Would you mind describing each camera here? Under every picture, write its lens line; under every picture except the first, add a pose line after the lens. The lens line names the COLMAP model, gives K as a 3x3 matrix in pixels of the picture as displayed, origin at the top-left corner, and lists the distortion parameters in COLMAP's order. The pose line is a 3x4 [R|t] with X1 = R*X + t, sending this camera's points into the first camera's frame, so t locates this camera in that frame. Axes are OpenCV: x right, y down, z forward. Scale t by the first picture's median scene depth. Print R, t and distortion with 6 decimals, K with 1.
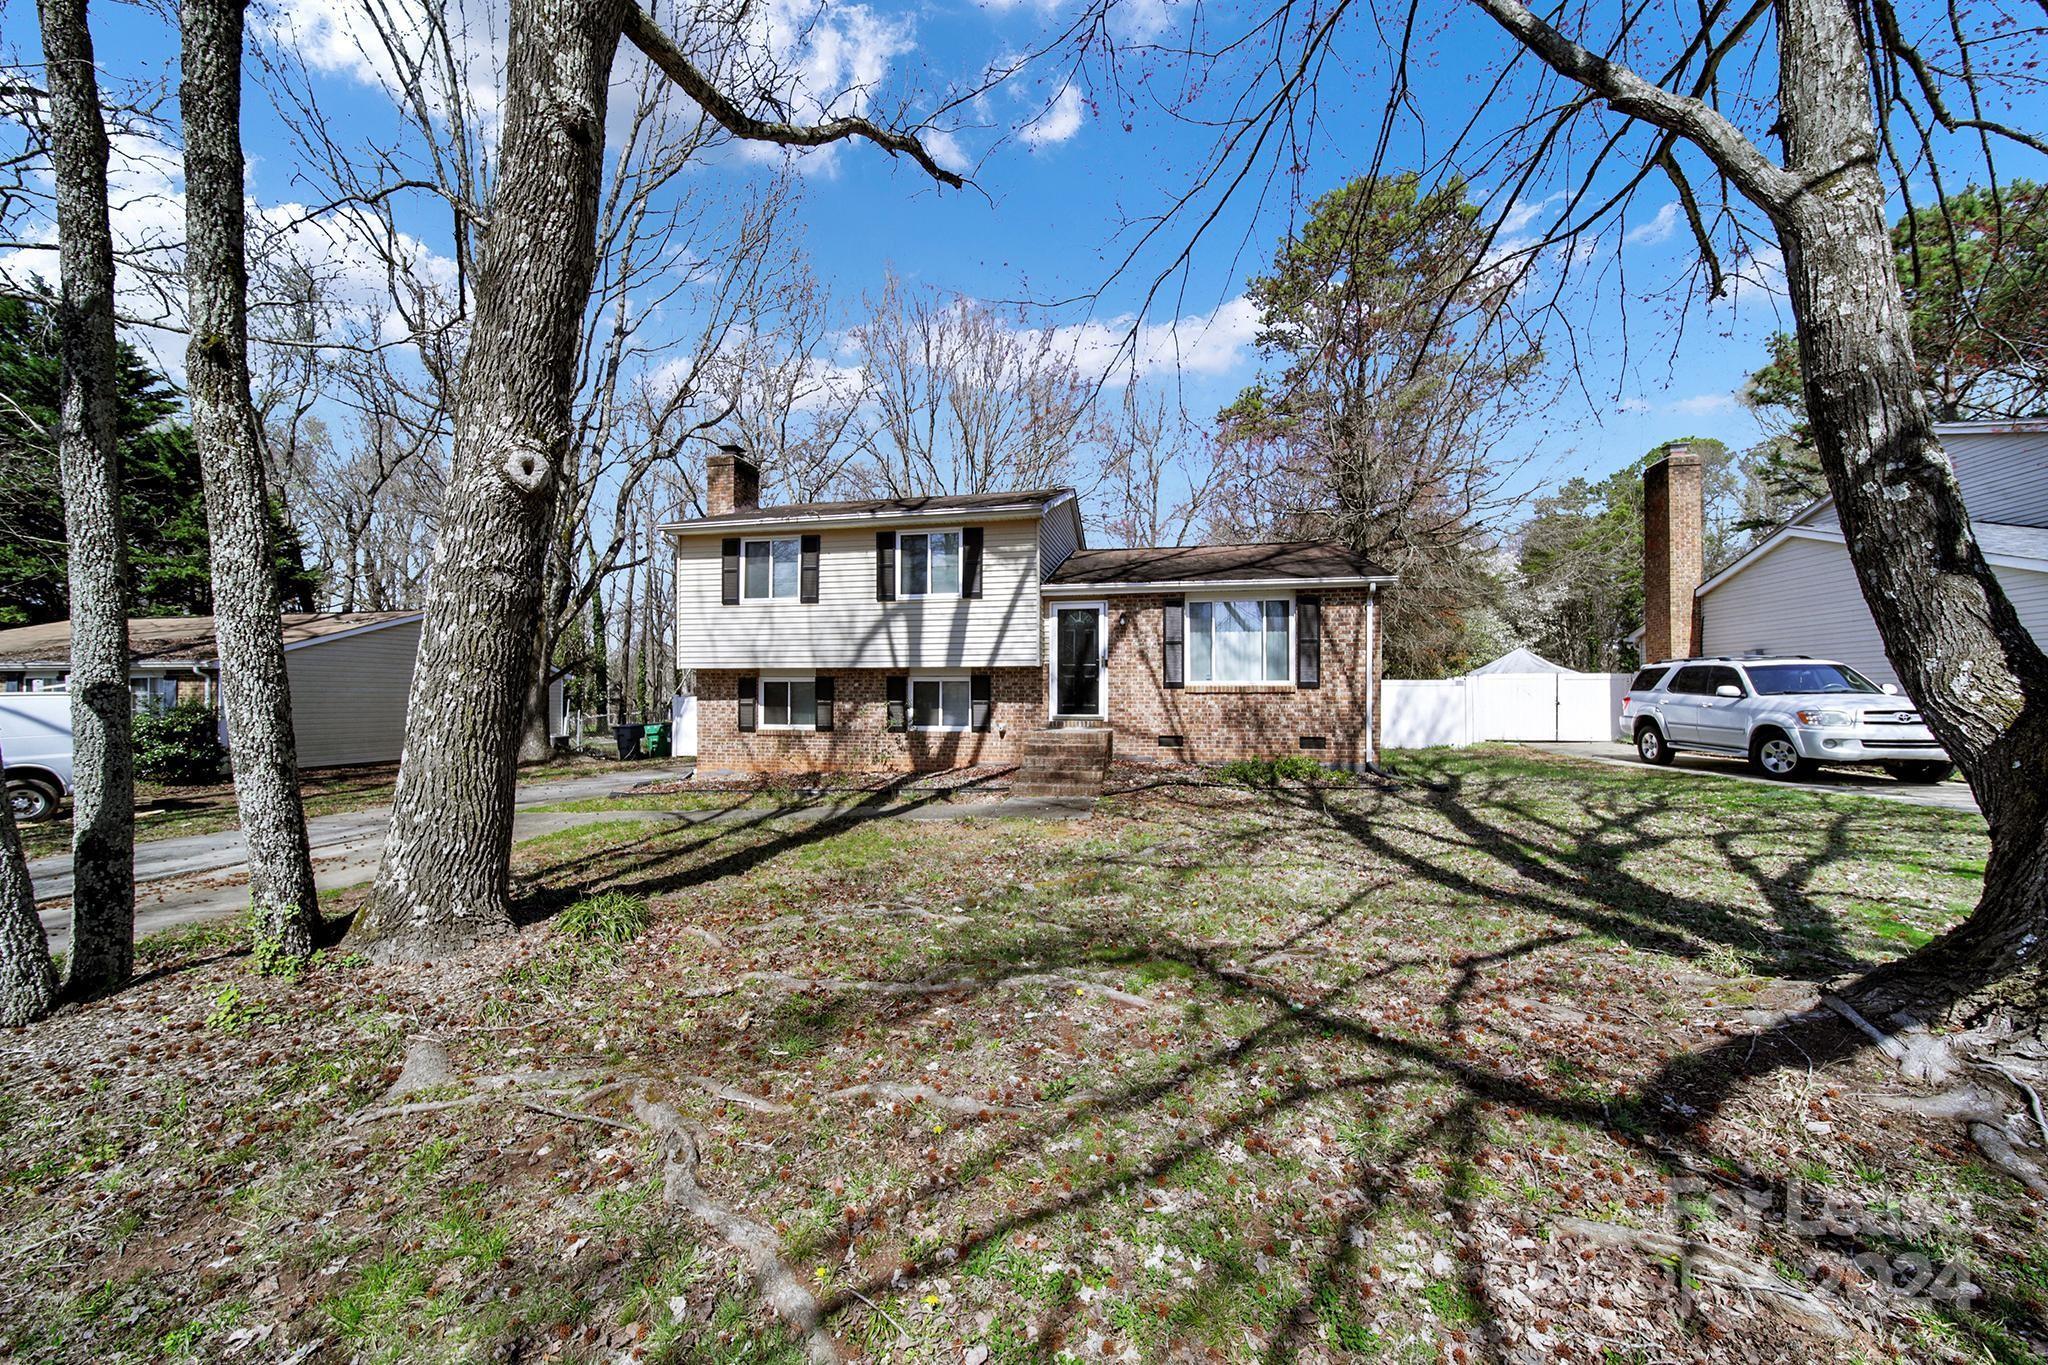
lens RADIAL K [[740.6, 0, 1032.3], [0, 740.6, 701.0], [0, 0, 1]] dist [0.000037, -0.000105]
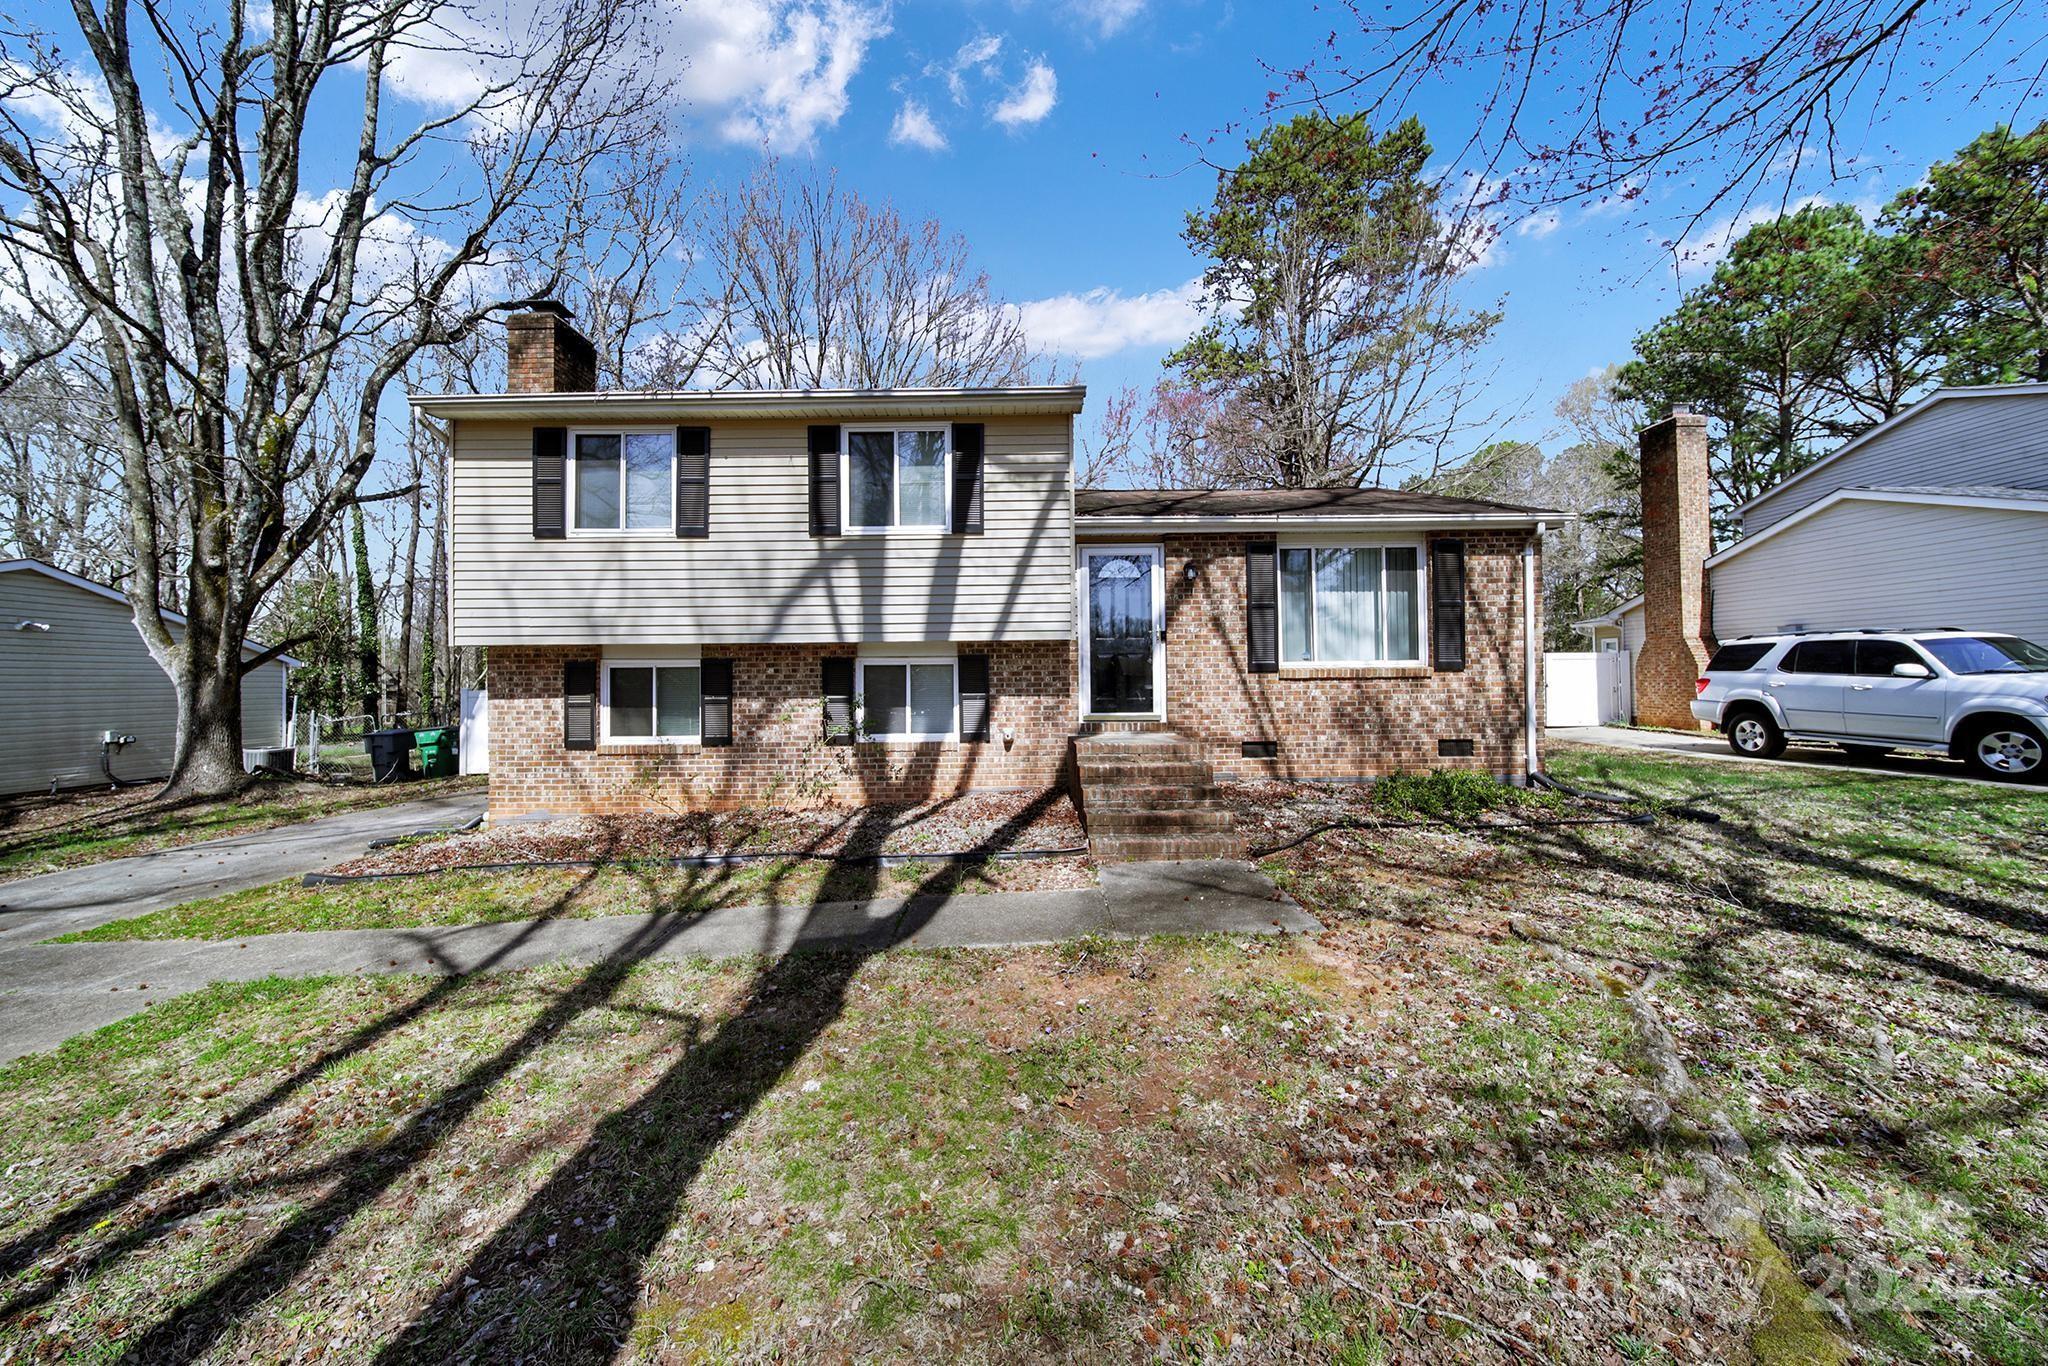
lens RADIAL K [[740.6, 0, 1028.7], [0, 740.6, 674.4], [0, 0, 1]] dist [0.000037, -0.000105]
pose [[0.982514, -0.008673, 0.185987, -0.145632], [0.011573, 0.999828, -0.014508, -0.007849], [-0.185829, 0.016407, 0.982445, 0.359106]]
